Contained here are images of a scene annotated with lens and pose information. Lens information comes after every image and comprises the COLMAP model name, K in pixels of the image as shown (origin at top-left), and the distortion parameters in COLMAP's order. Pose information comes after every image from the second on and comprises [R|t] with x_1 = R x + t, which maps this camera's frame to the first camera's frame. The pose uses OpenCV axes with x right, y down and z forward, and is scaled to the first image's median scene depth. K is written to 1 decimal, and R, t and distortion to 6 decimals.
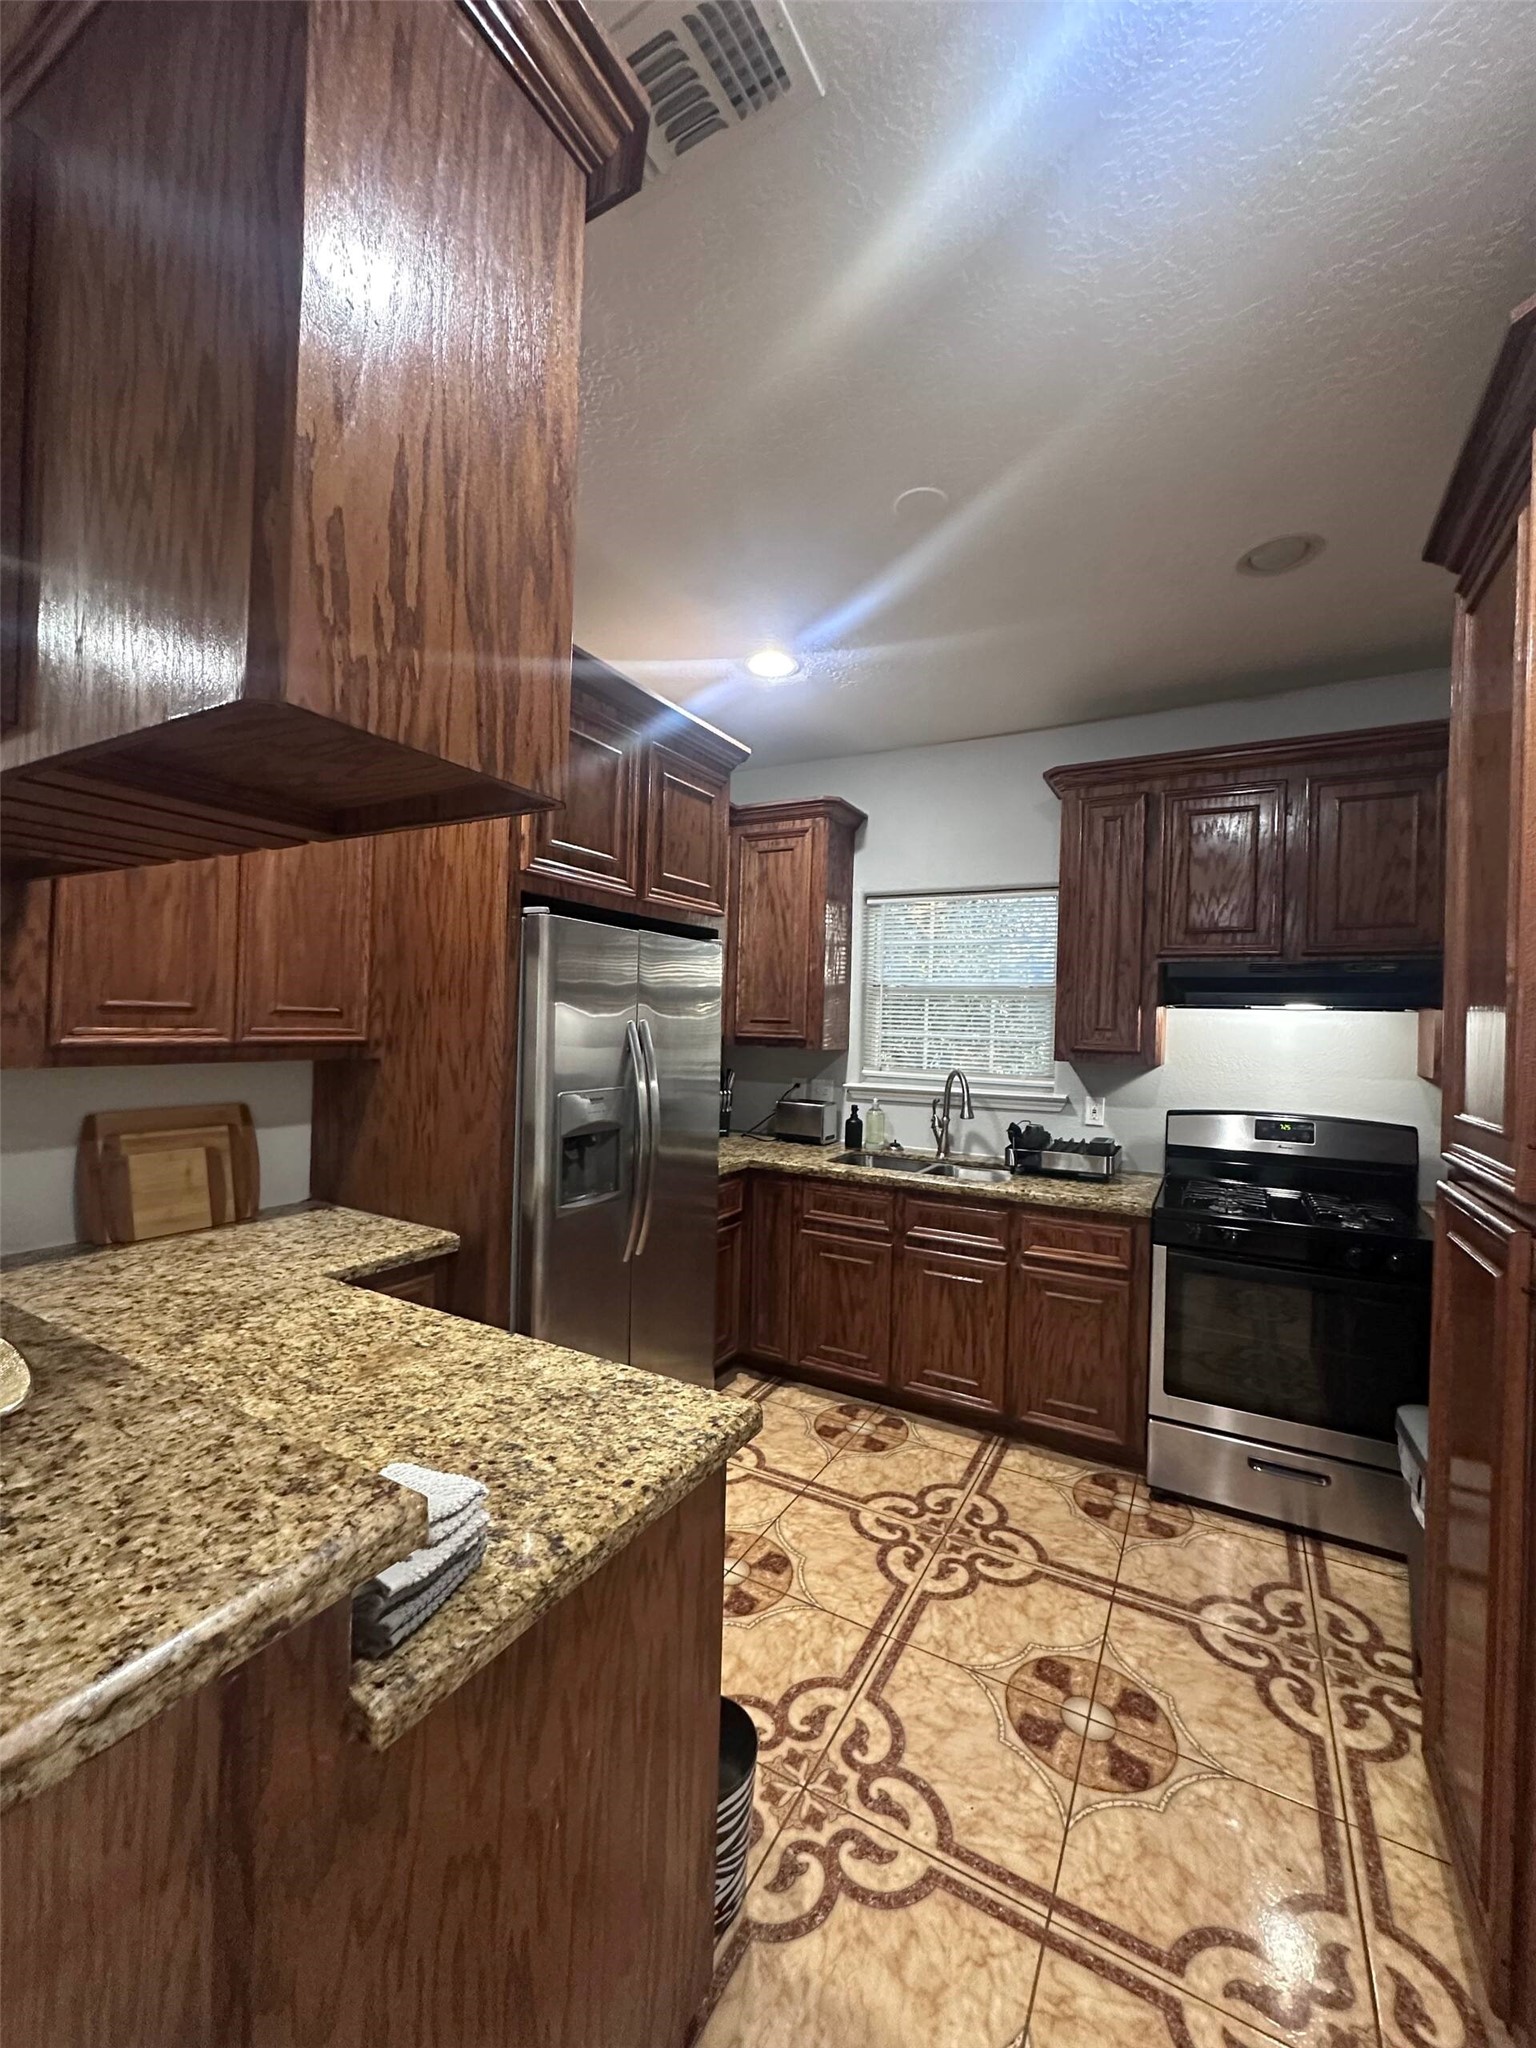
lens RADIAL K [[812.6, 0, 765.2], [0, 812.6, 1025.0], [0, 0, 1]] dist [-0.005135, 0.001167]
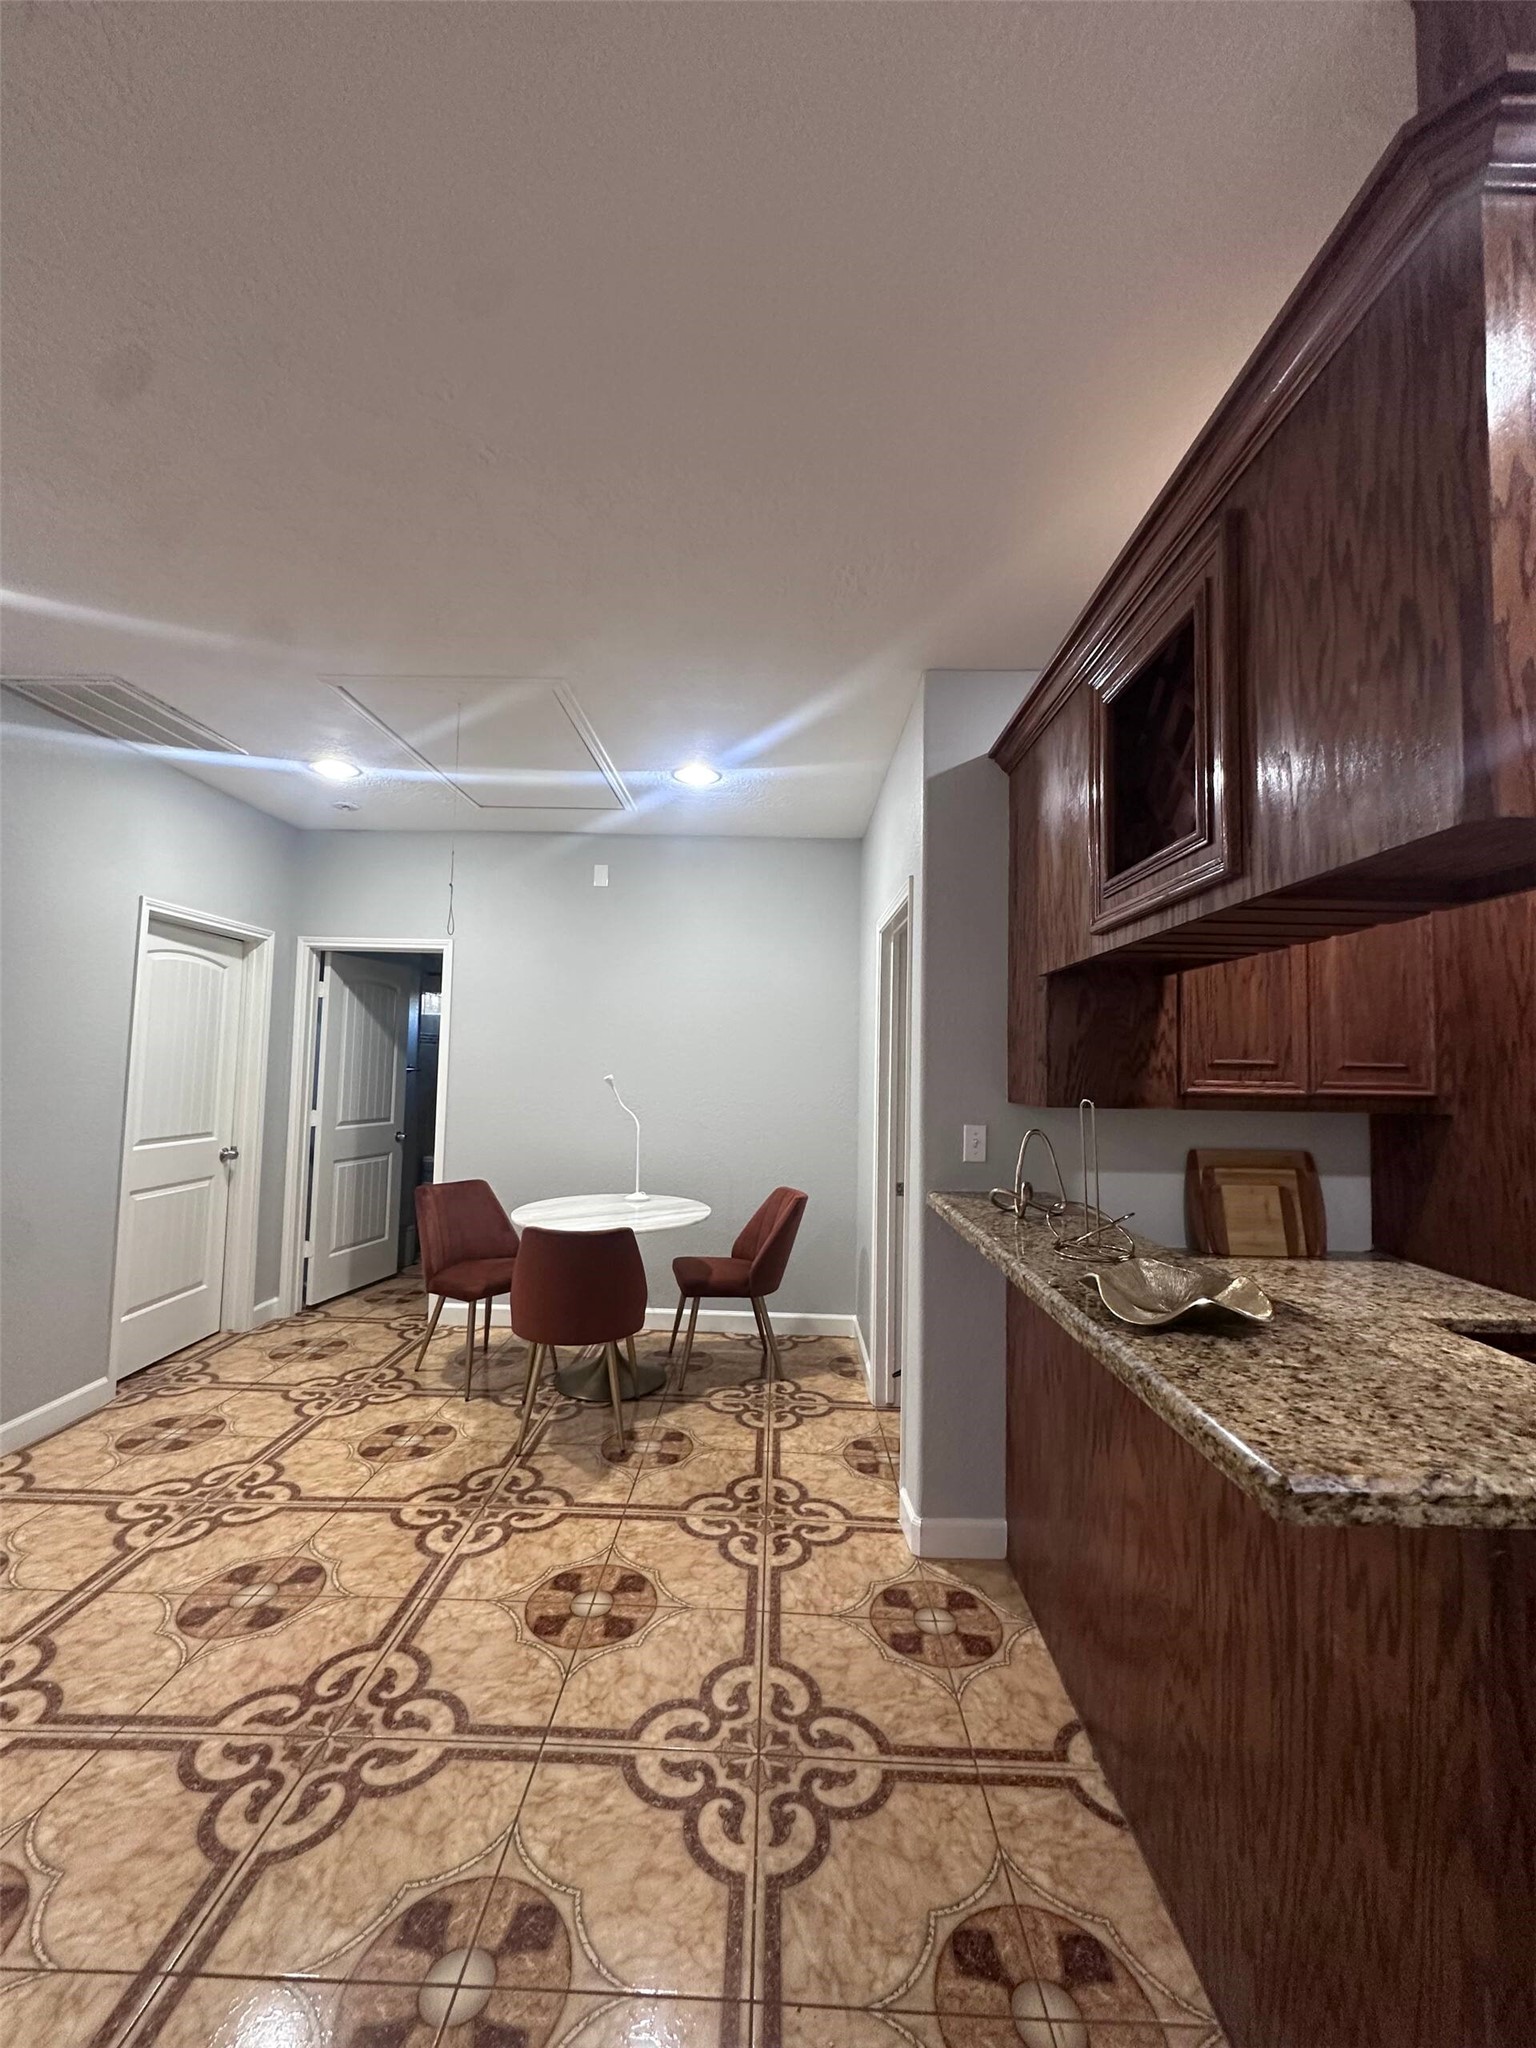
lens RADIAL K [[812.6, 0, 771.5], [0, 812.6, 1022.3], [0, 0, 1]] dist [-0.005135, 0.001167]
pose [[0.476462, -0.068847, -0.876495, -0.002560], [-0.008599, 0.996517, -0.082949, 0.021316], [0.879153, 0.047059, 0.474210, -0.220559]]
